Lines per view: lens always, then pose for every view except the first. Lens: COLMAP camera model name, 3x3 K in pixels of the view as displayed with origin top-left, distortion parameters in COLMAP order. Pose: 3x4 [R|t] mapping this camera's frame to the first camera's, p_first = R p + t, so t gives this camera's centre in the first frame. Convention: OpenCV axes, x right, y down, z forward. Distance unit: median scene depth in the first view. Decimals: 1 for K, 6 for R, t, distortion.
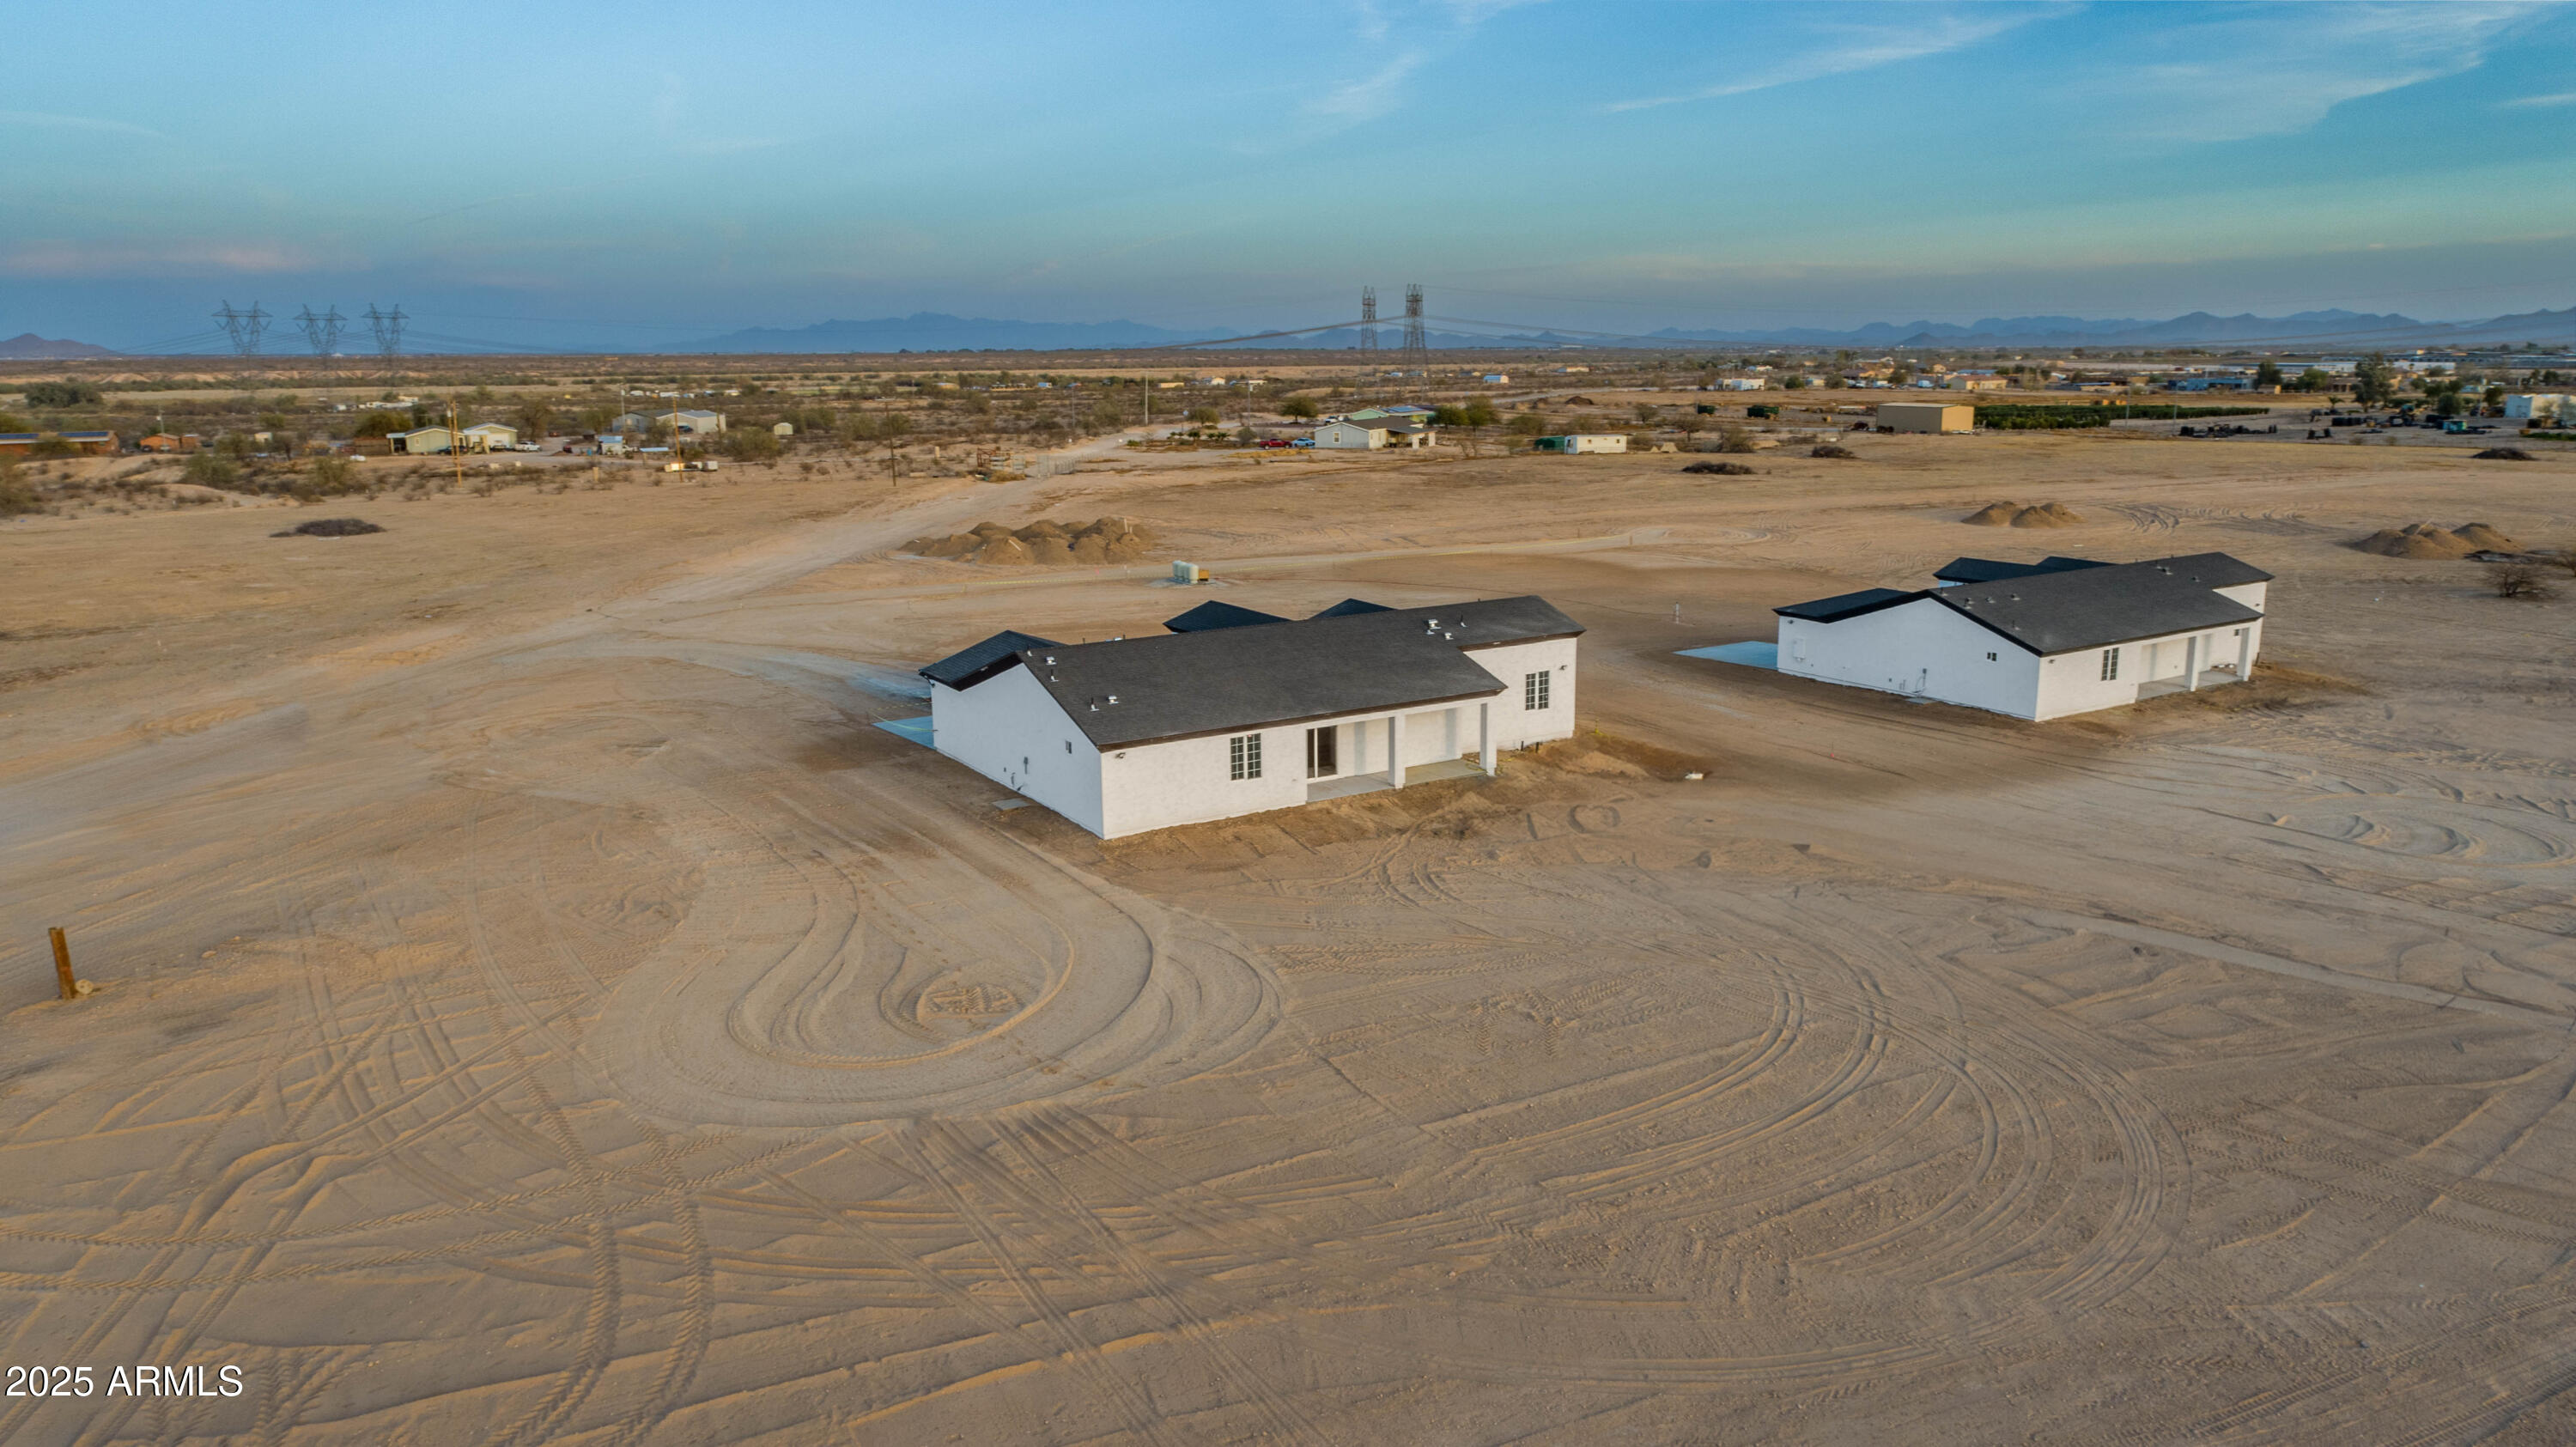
lens RADIAL K [[1751.9, 0, 1290.3], [0, 1751.9, 704.1], [0, 0, 1]] dist [-0.011041, 0.010928]
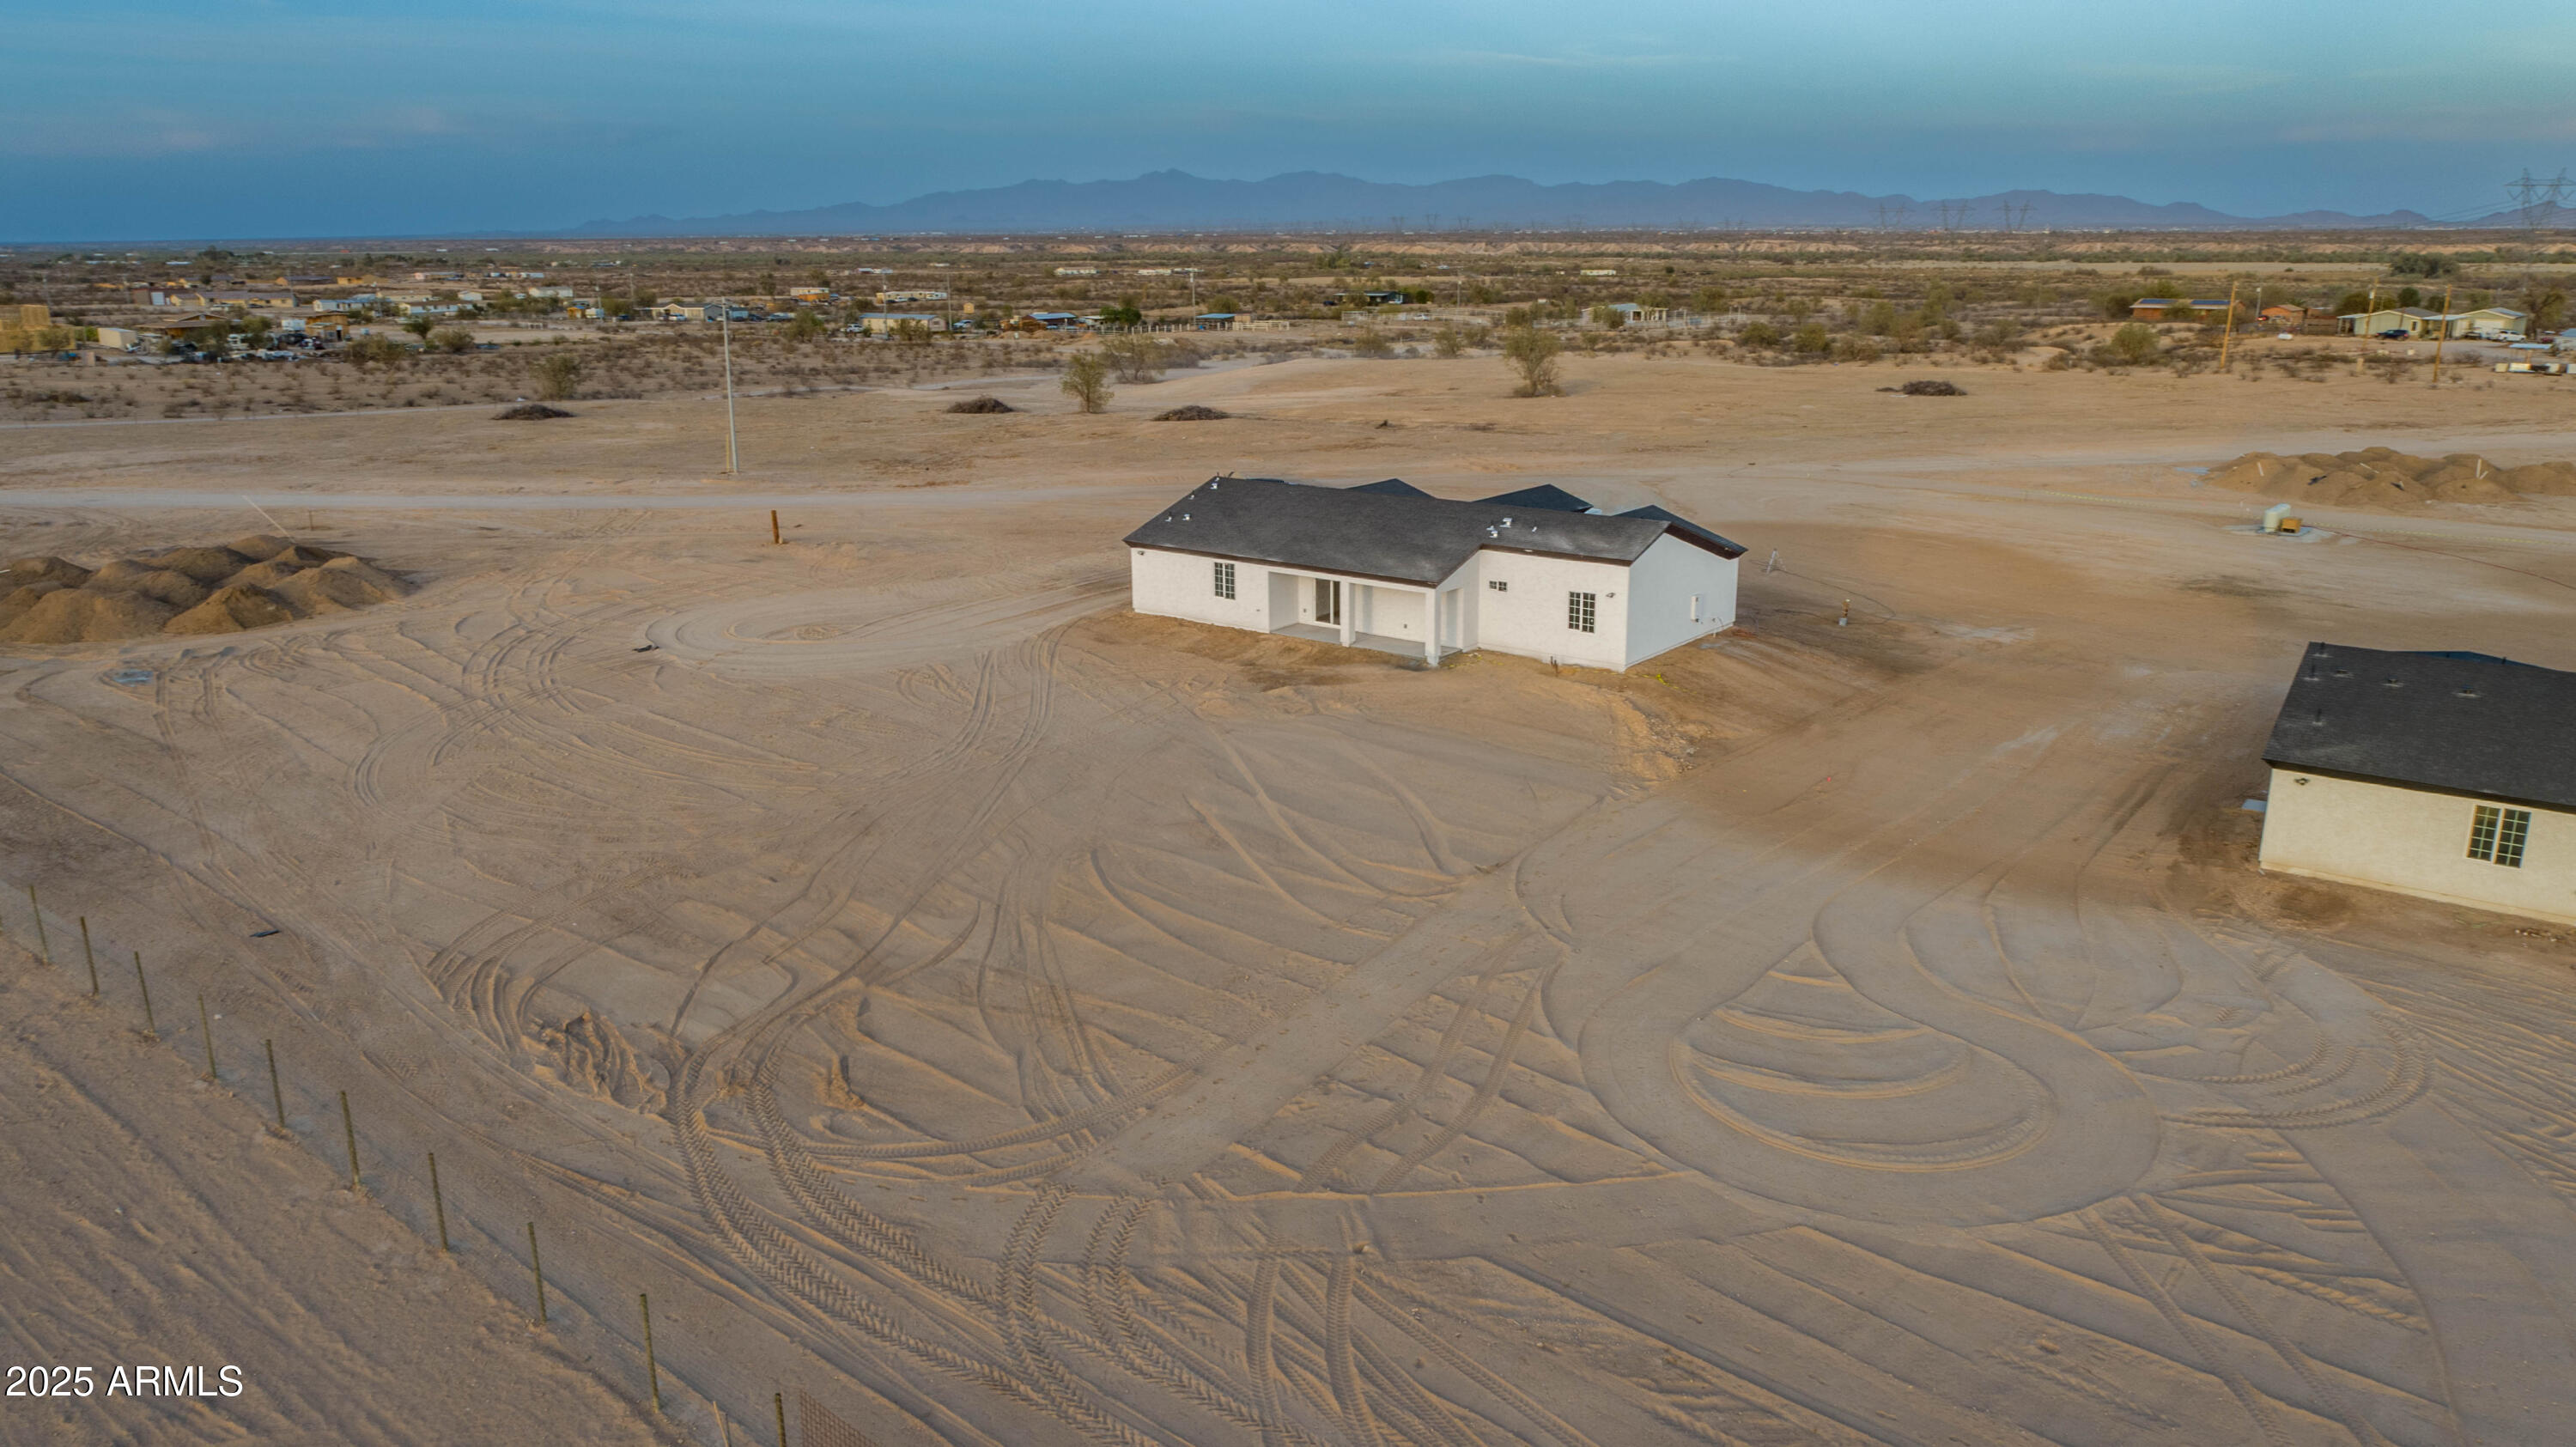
lens RADIAL K [[1751.9, 0, 1289.5], [0, 1751.9, 722.7], [0, 0, 1]] dist [-0.011041, 0.010928]
pose [[0.334019, 0.259744, -0.906071, 0.982409], [-0.185155, 0.960633, 0.207129, -0.119552], [0.924202, 0.098578, 0.368962, 0.499461]]
